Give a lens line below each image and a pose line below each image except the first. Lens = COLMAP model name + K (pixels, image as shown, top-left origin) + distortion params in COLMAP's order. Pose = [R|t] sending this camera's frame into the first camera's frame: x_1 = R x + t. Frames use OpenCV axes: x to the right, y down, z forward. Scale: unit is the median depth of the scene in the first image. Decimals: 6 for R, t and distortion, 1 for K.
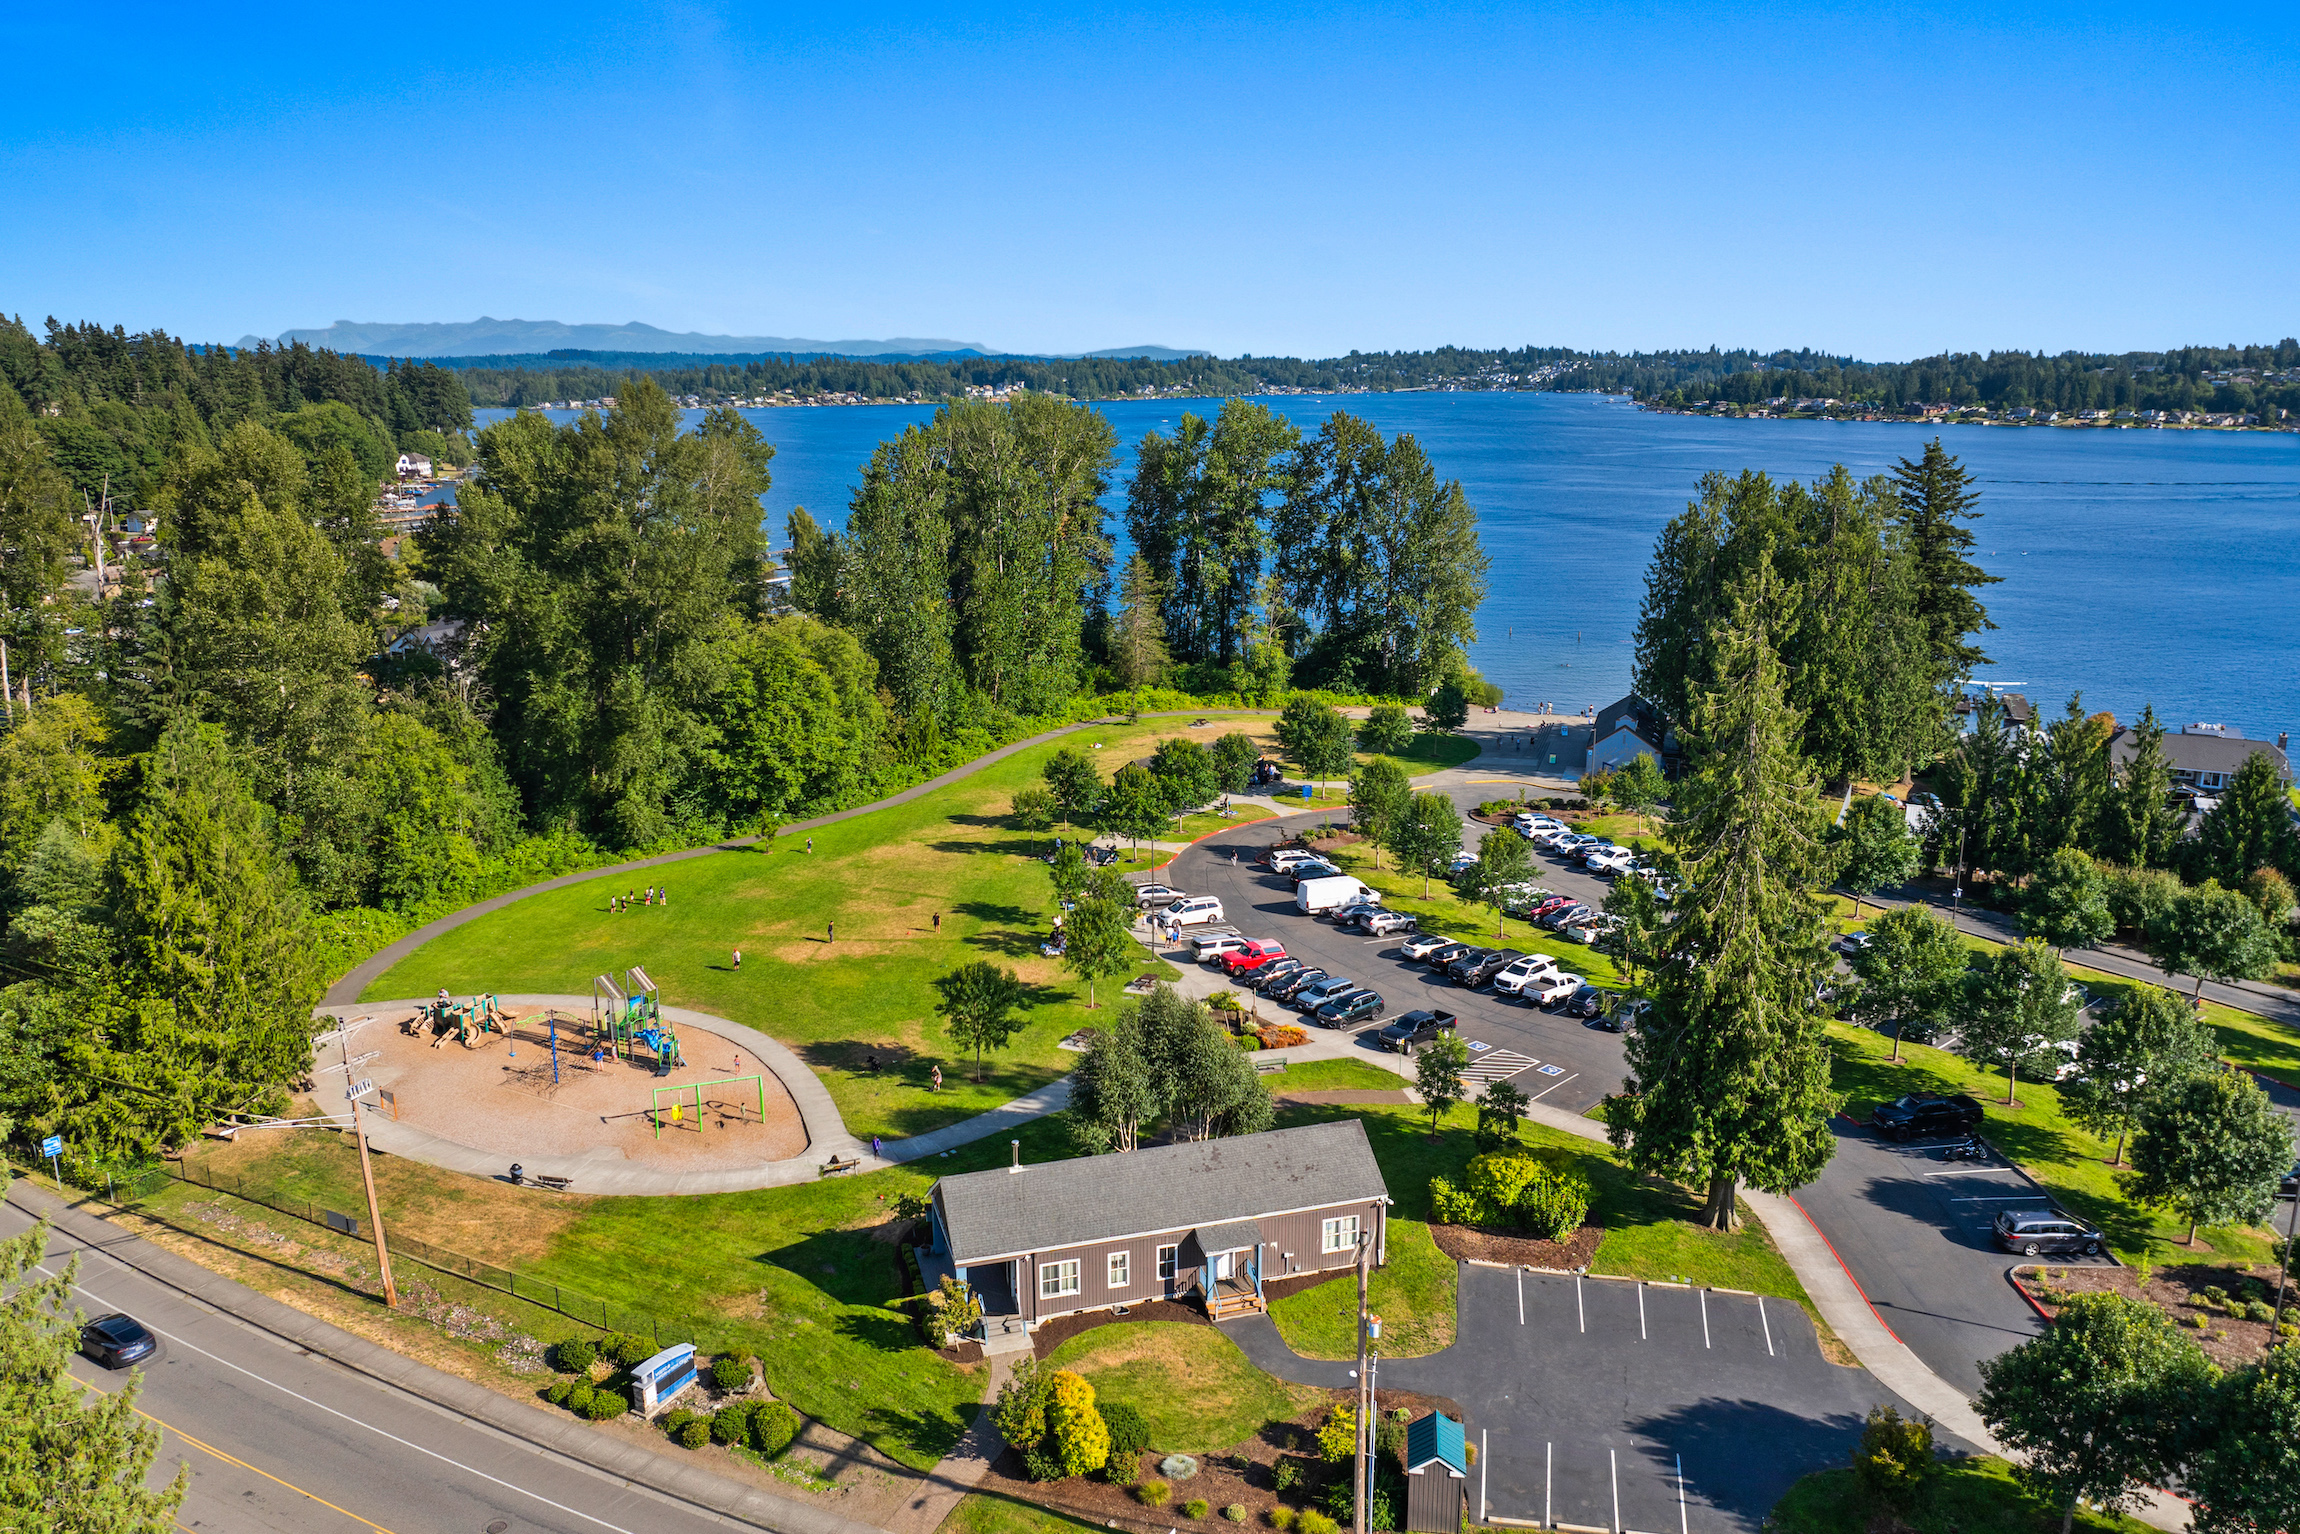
lens RADIAL K [[1640.8, 0, 1158.4], [0, 1640.8, 773.2], [0, 0, 1]] dist [-0.034985, -0.002592]
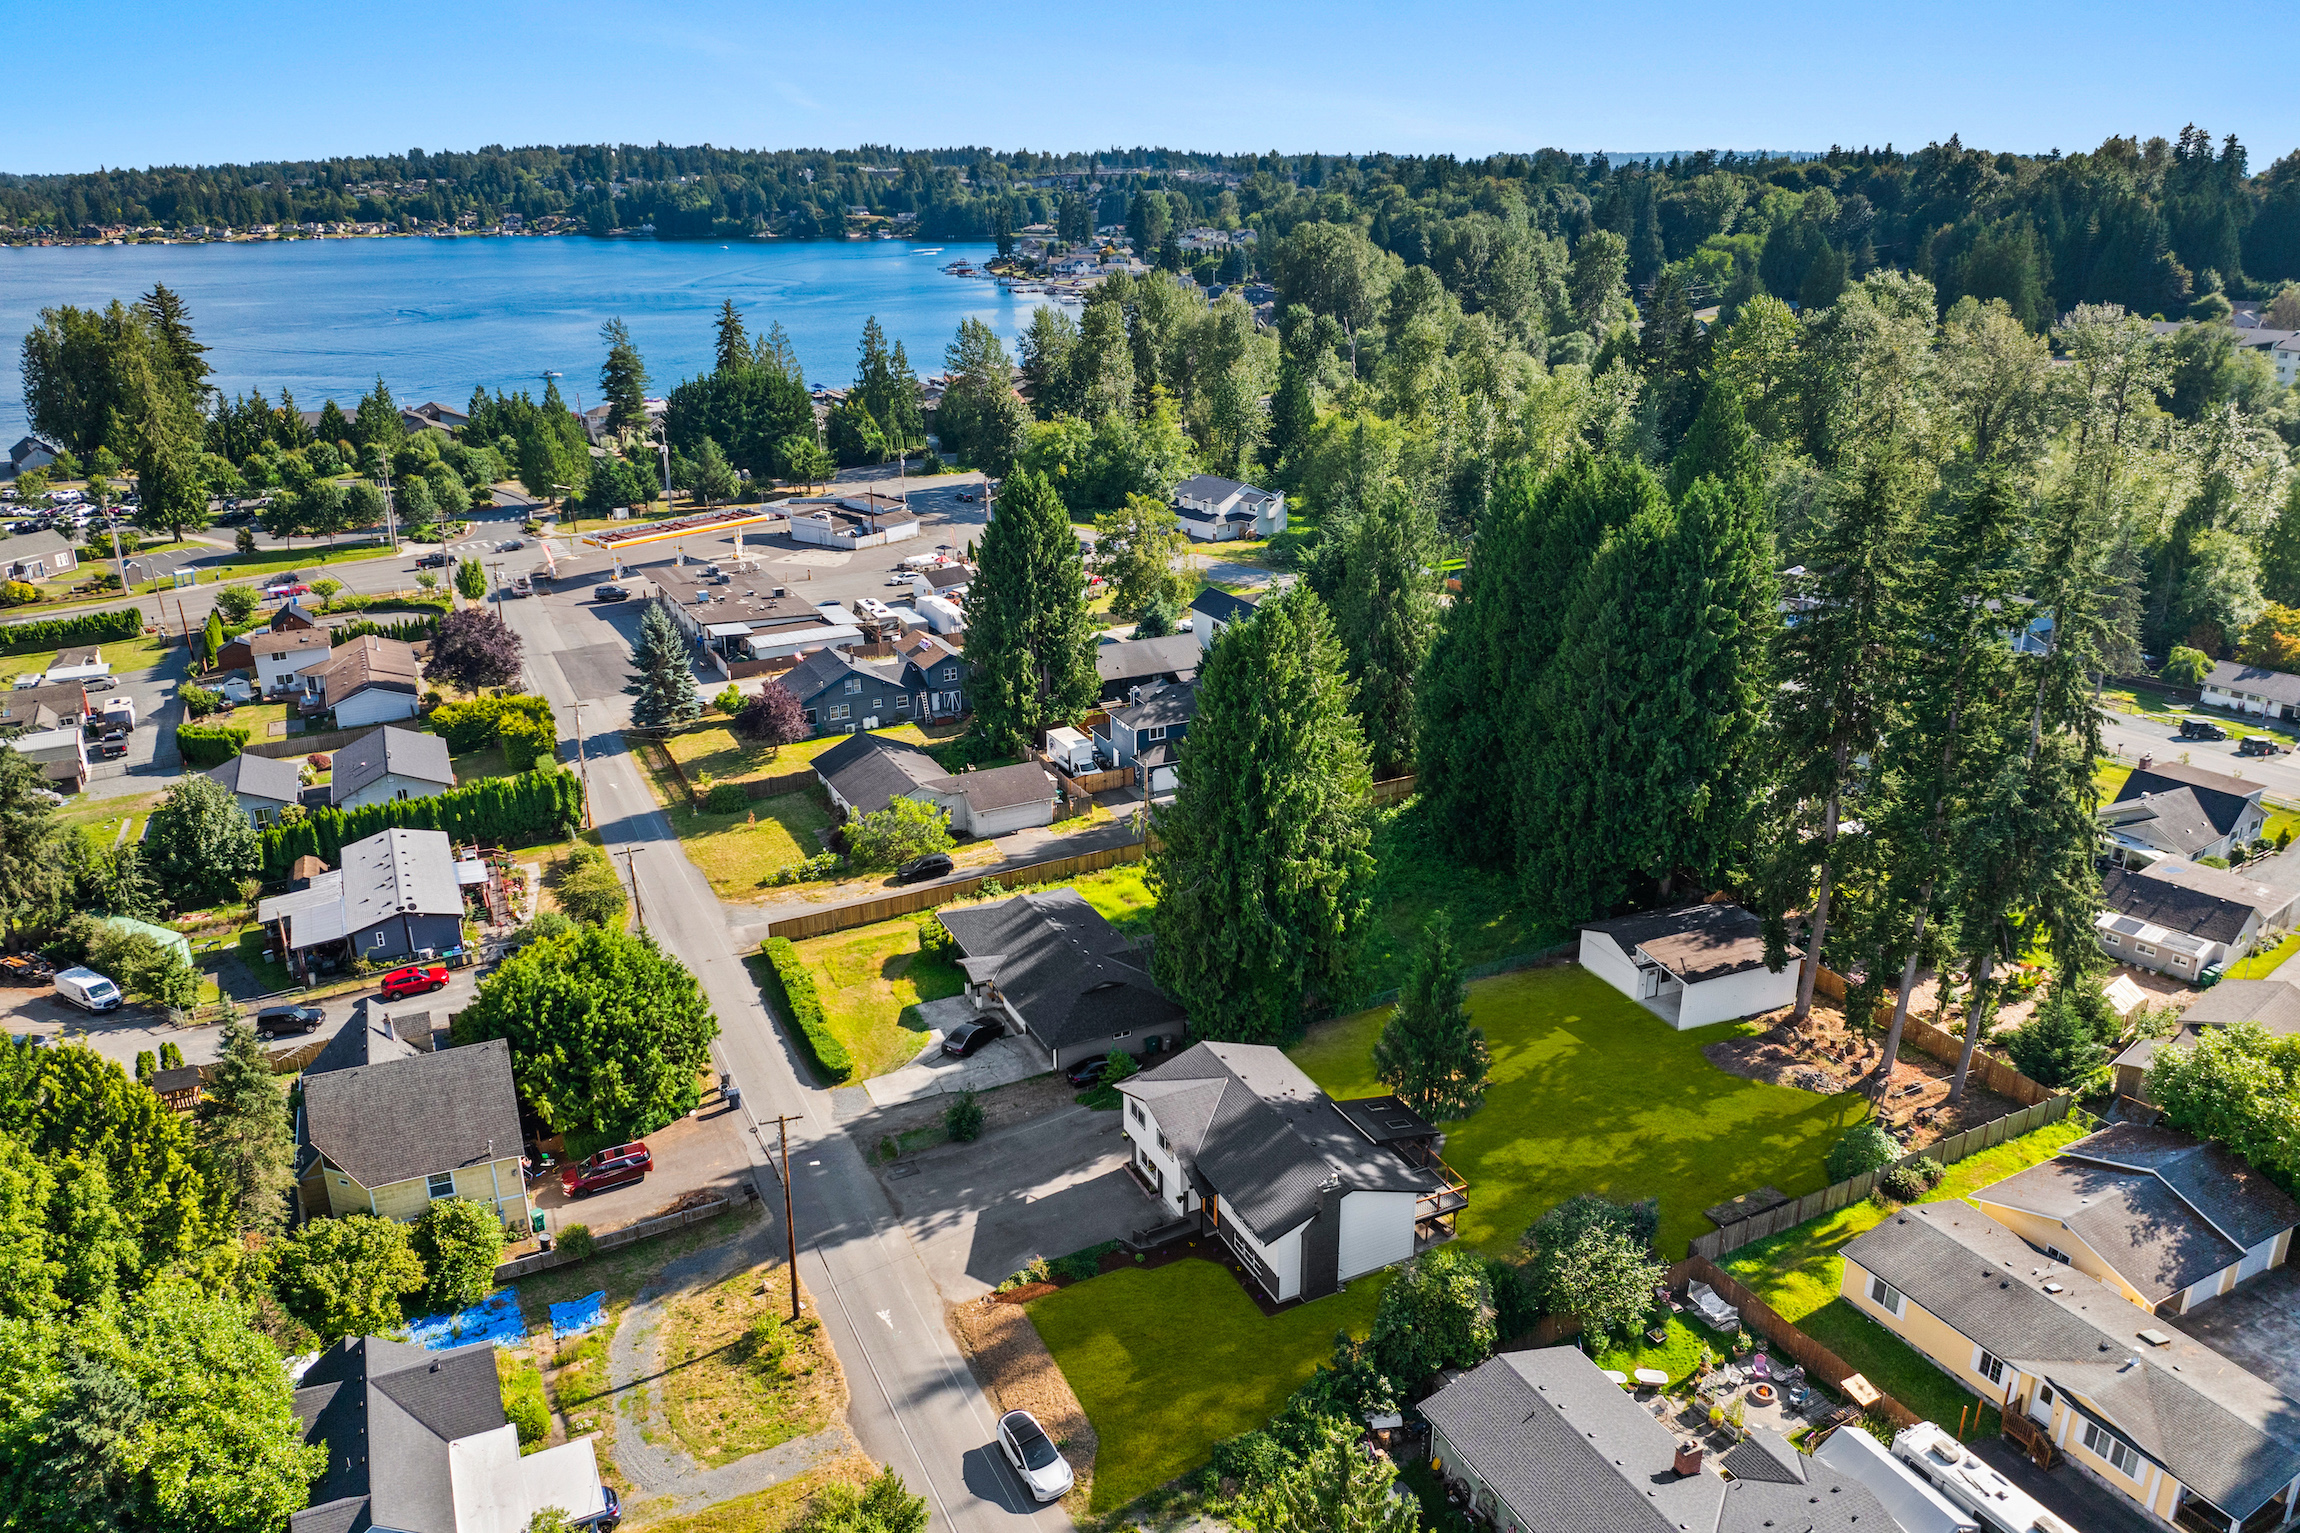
lens RADIAL K [[1661.3, 0, 1150.0], [0, 1661.3, 766.5], [0, 0, 1]] dist [-0.068722, 0.037129]
pose [[0.550529, -0.285847, 0.784353, -0.065222], [0.201135, 0.957291, 0.207698, 0.021890], [-0.810224, 0.043417, 0.584510, -0.125831]]
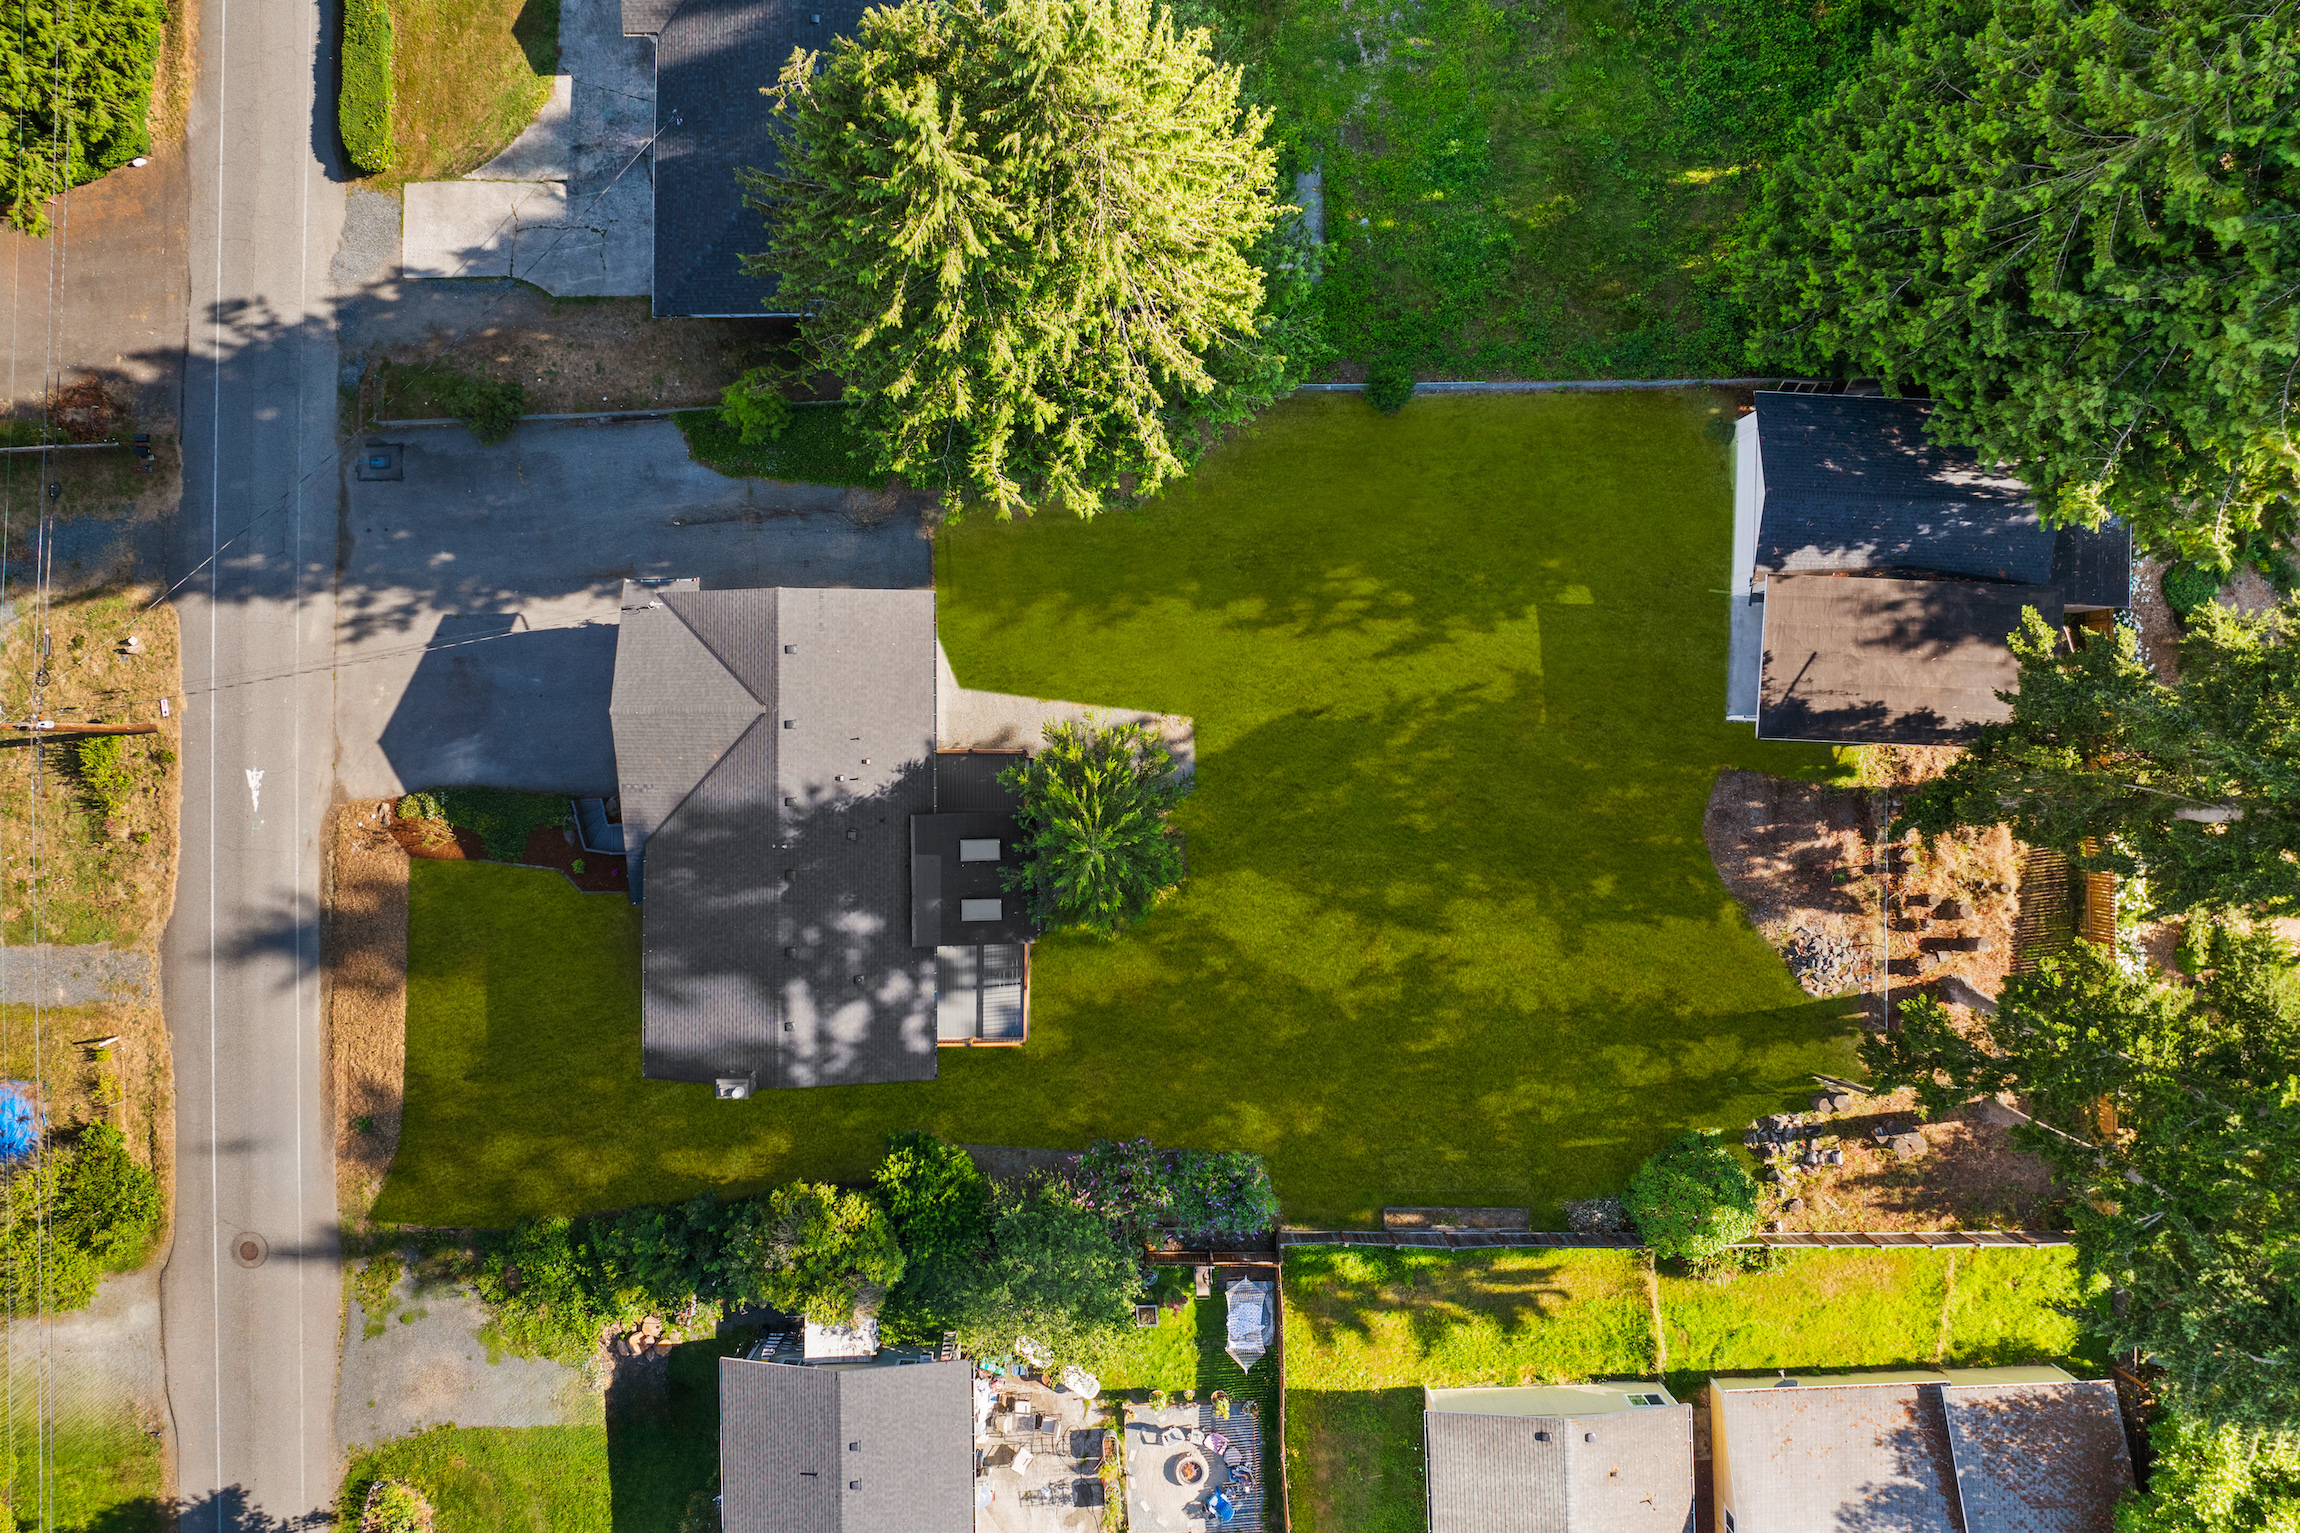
lens RADIAL K [[1598.6, 0, 1150.0], [0, 1598.6, 766.5], [0, 0, 1]] dist [-0.029948, -0.052681]
pose [[0.857582, -0.514063, 0.017120, -0.014264], [0.117178, 0.227674, 0.966661, 0.014426], [-0.500822, -0.826985, 0.255486, -0.106440]]
